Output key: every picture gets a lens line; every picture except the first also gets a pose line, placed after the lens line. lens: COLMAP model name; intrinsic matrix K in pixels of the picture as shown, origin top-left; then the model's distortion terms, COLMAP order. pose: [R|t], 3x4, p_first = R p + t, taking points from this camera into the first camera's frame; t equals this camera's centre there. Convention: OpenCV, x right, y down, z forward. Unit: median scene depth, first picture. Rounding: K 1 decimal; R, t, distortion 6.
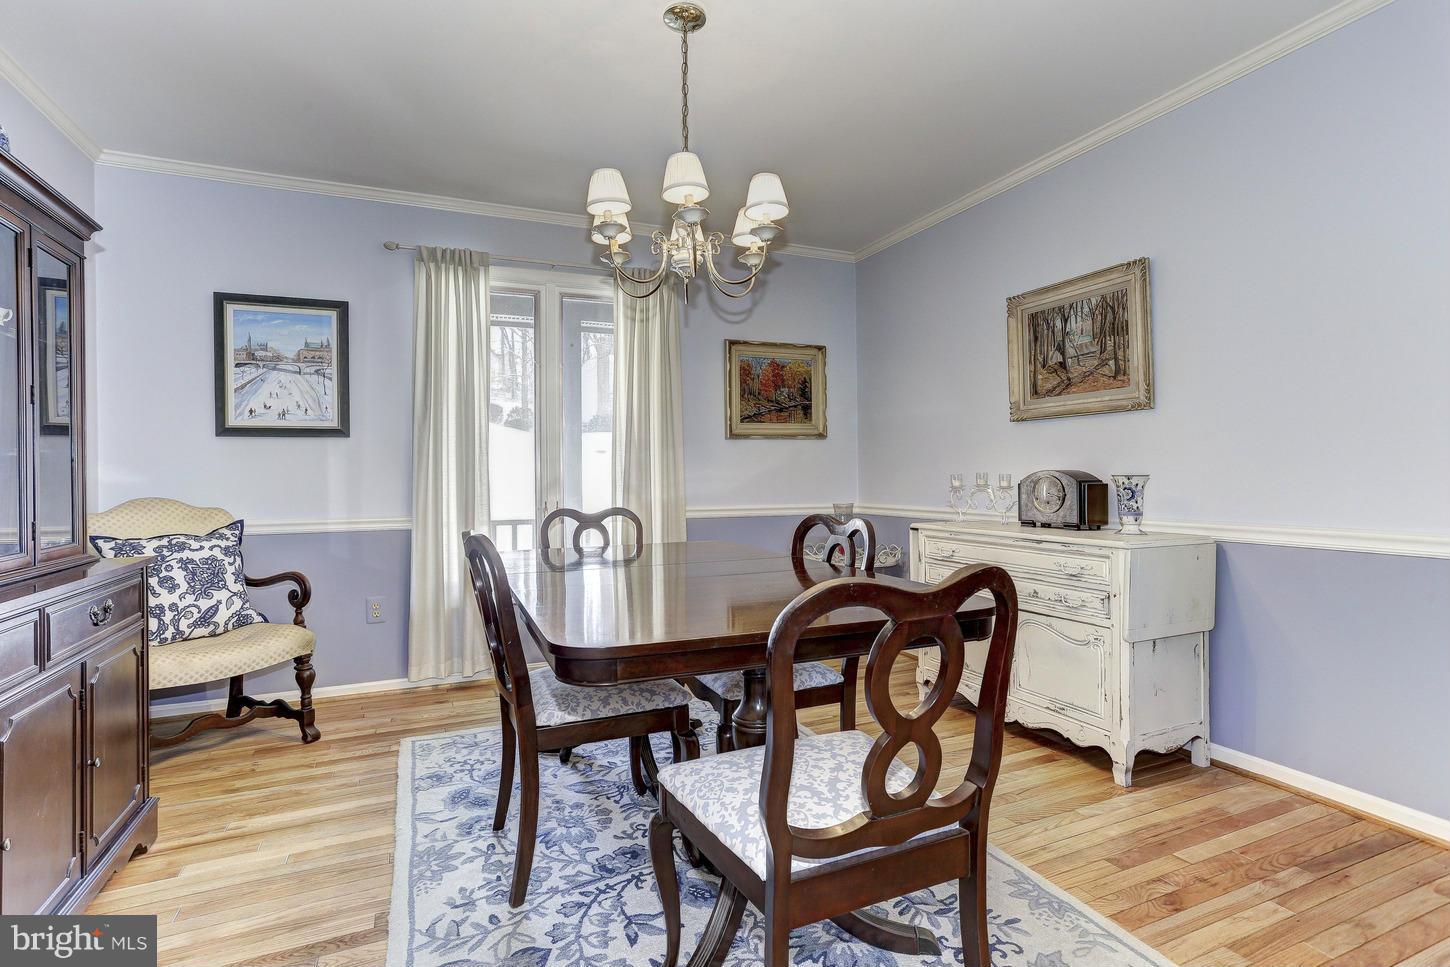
lens RADIAL K [[726.4, 0, 727.3], [0, 726.4, 459.5], [0, 0, 1]] dist [-0.001518, 0.046665]
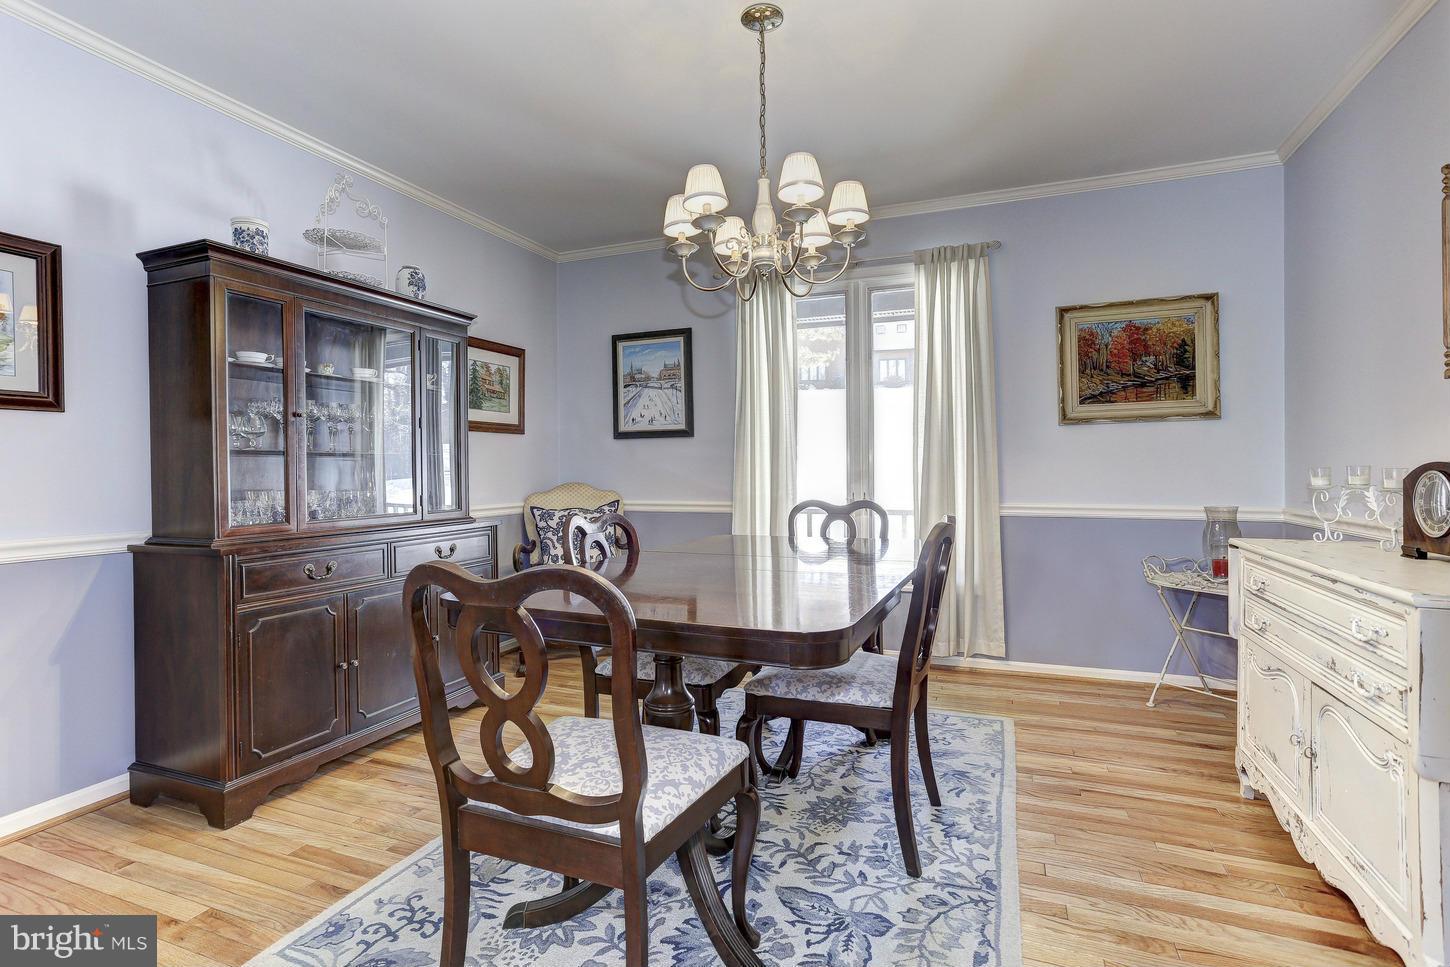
lens RADIAL K [[726.4, 0, 727.3], [0, 726.4, 459.5], [0, 0, 1]] dist [-0.001518, 0.046665]
pose [[0.721660, -0.003848, -0.692237, 0.382356], [0.017695, 0.999760, 0.012889, -0.006271], [0.692022, -0.021550, 0.721555, 0.142471]]
